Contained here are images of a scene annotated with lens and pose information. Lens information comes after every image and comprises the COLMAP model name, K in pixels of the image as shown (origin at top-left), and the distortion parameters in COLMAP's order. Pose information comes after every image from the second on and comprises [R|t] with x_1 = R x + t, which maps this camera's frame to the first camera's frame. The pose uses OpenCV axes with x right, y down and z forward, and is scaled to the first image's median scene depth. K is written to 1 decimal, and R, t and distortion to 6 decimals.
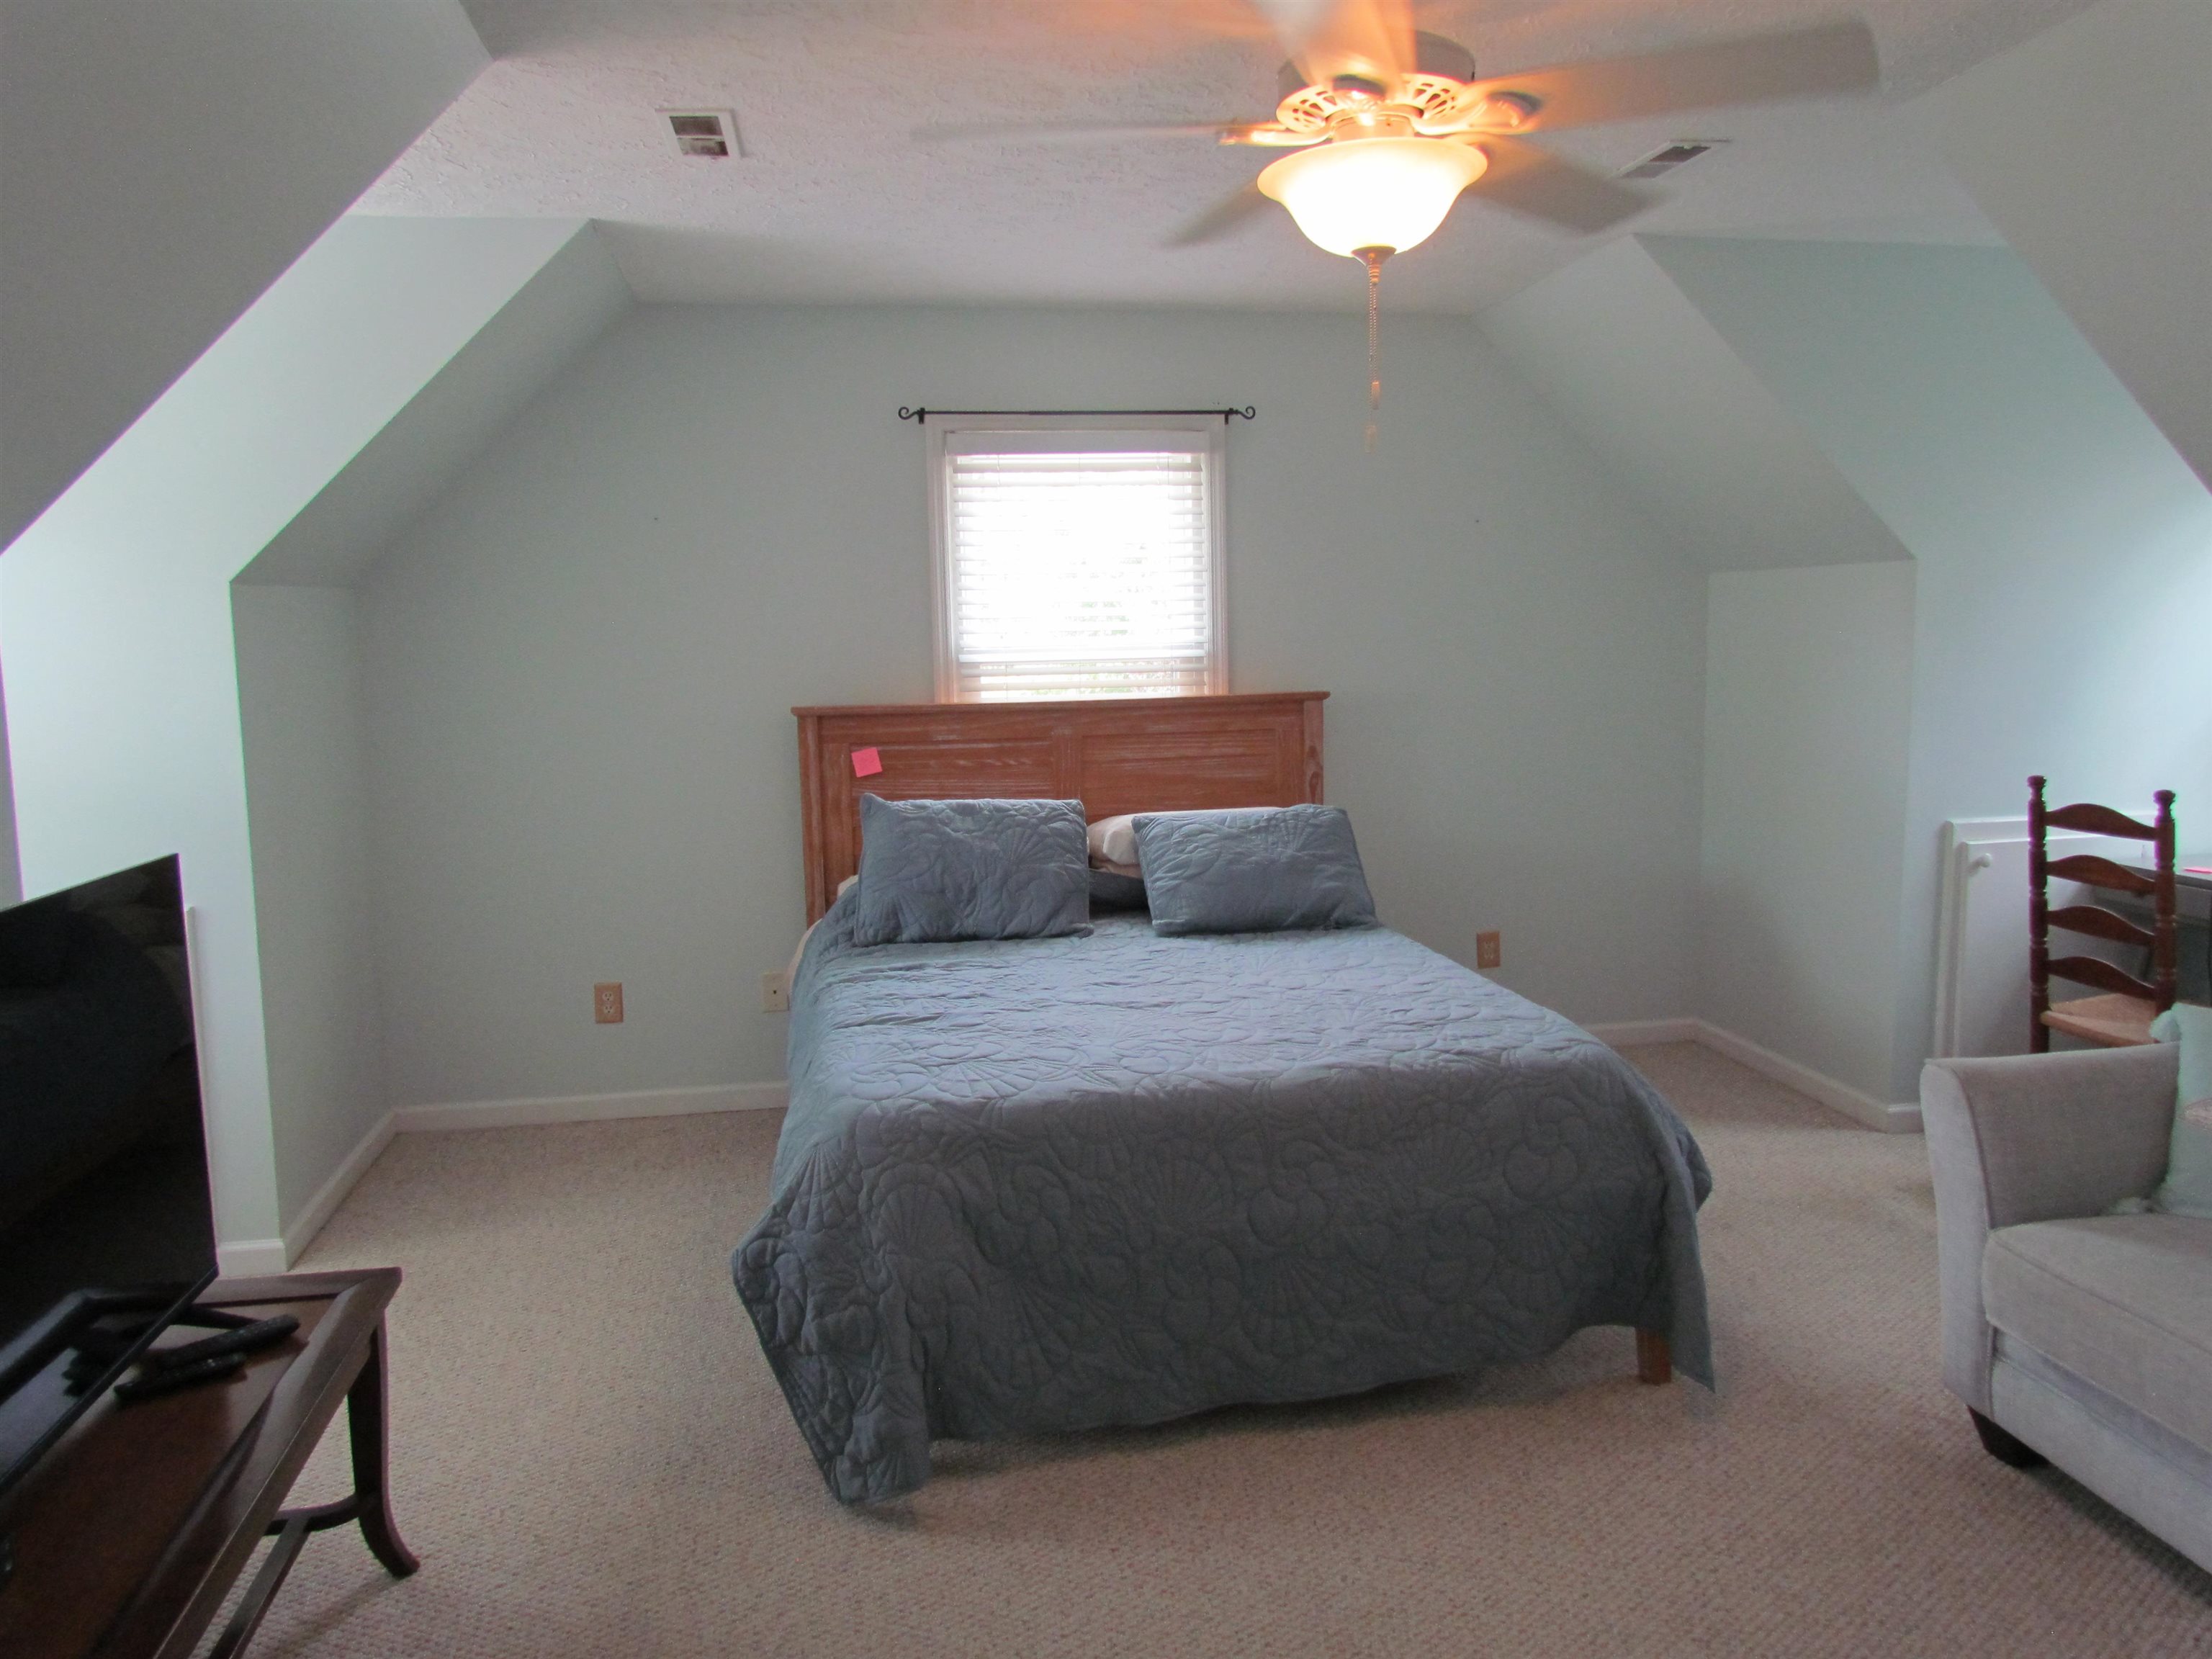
lens RADIAL K [[1587.4, 0, 1114.3], [0, 1587.4, 830.1], [0, 0, 1]] dist [-0.001269, 0.000826]
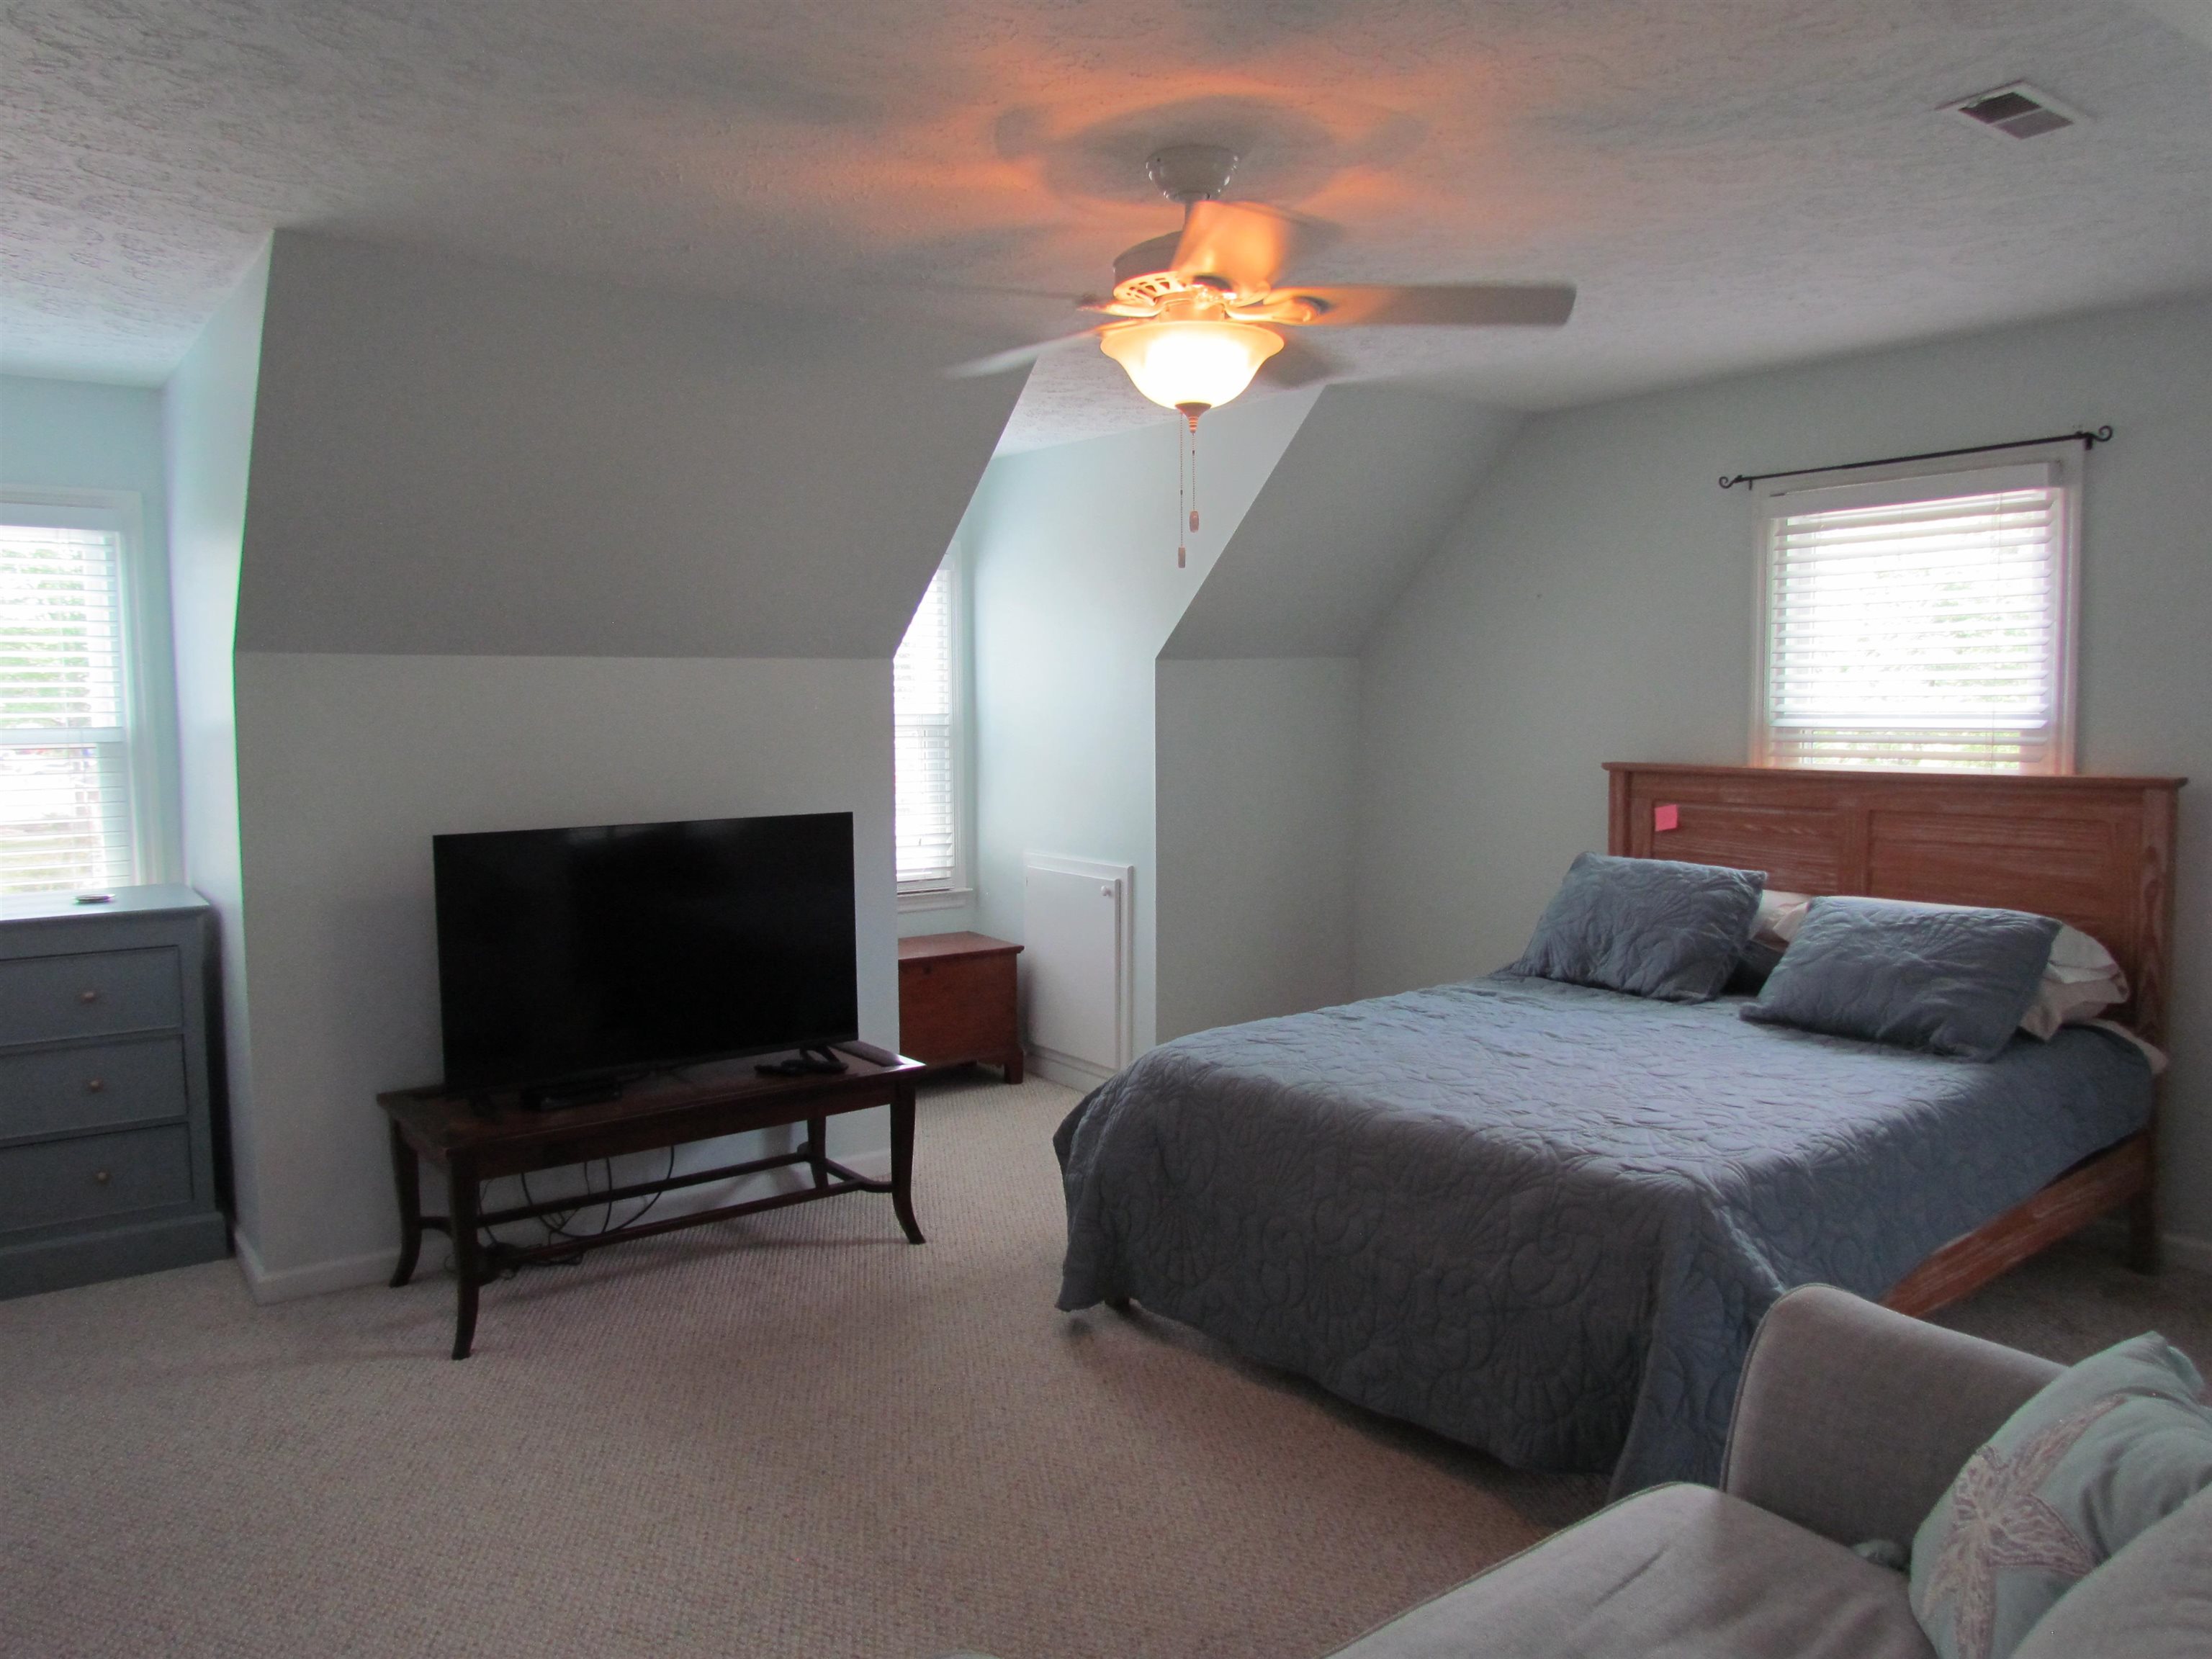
lens RADIAL K [[1565.9, 0, 1106.0], [0, 1565.9, 829.5], [0, 0, 1]] dist [-0.003997, -0.029165]
pose [[0.448739, 0.088853, -0.889235, 0.594009], [-0.111237, 0.992860, 0.043073, -0.038258], [0.886713, 0.079588, 0.455419, 0.199221]]
